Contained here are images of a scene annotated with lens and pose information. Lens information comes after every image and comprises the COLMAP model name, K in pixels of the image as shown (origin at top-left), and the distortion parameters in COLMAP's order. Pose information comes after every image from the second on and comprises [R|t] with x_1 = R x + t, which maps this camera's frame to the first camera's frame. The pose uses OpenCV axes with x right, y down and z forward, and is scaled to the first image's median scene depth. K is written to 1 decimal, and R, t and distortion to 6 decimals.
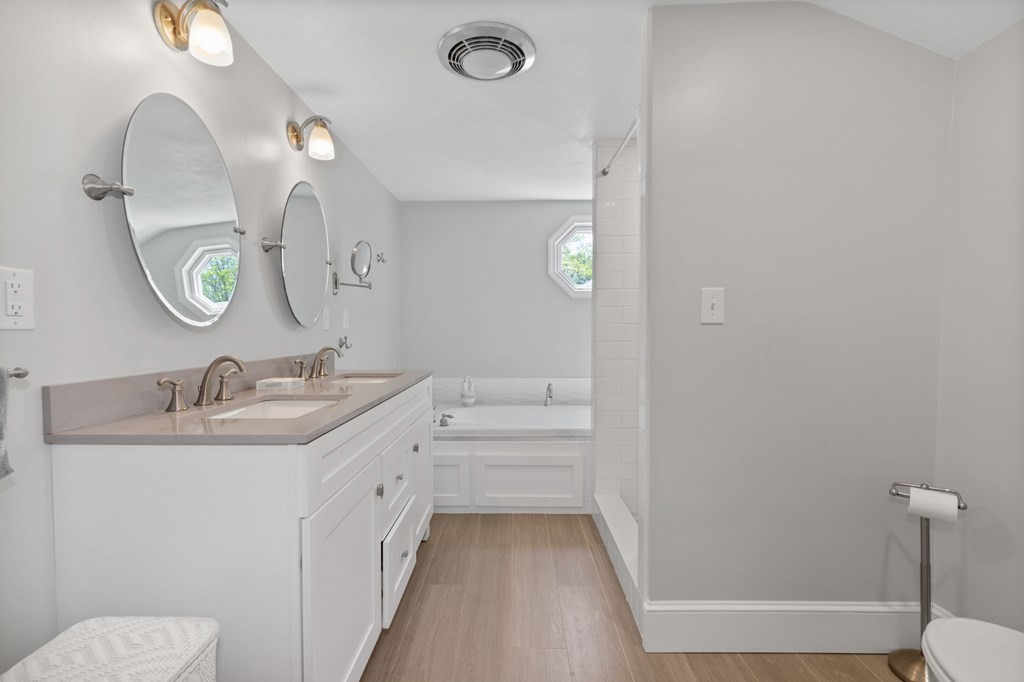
lens RADIAL K [[467.4, 0, 509.0], [0, 467.4, 341.9], [0, 0, 1]] dist [0.004575, -0.002284]
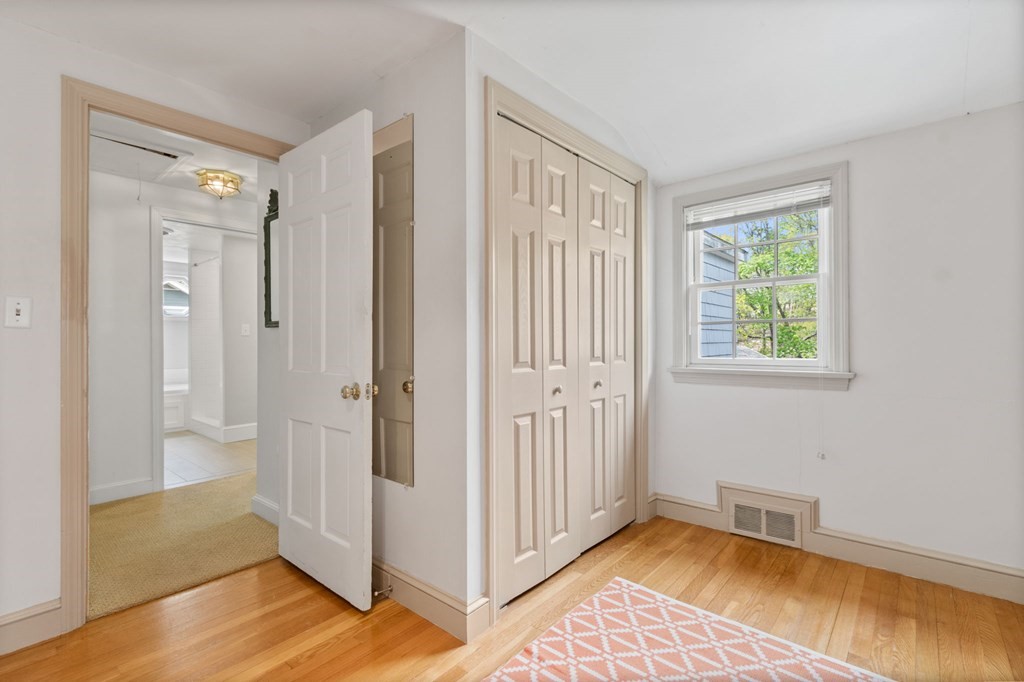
lens RADIAL K [[467.4, 0, 509.0], [0, 467.4, 341.9], [0, 0, 1]] dist [0.004575, -0.002284]
pose [[0.713528, -0.002947, 0.700621, -0.205503], [0.008889, 0.999949, -0.004846, 0.005623], [-0.700570, 0.009685, 0.713518, -1.145190]]
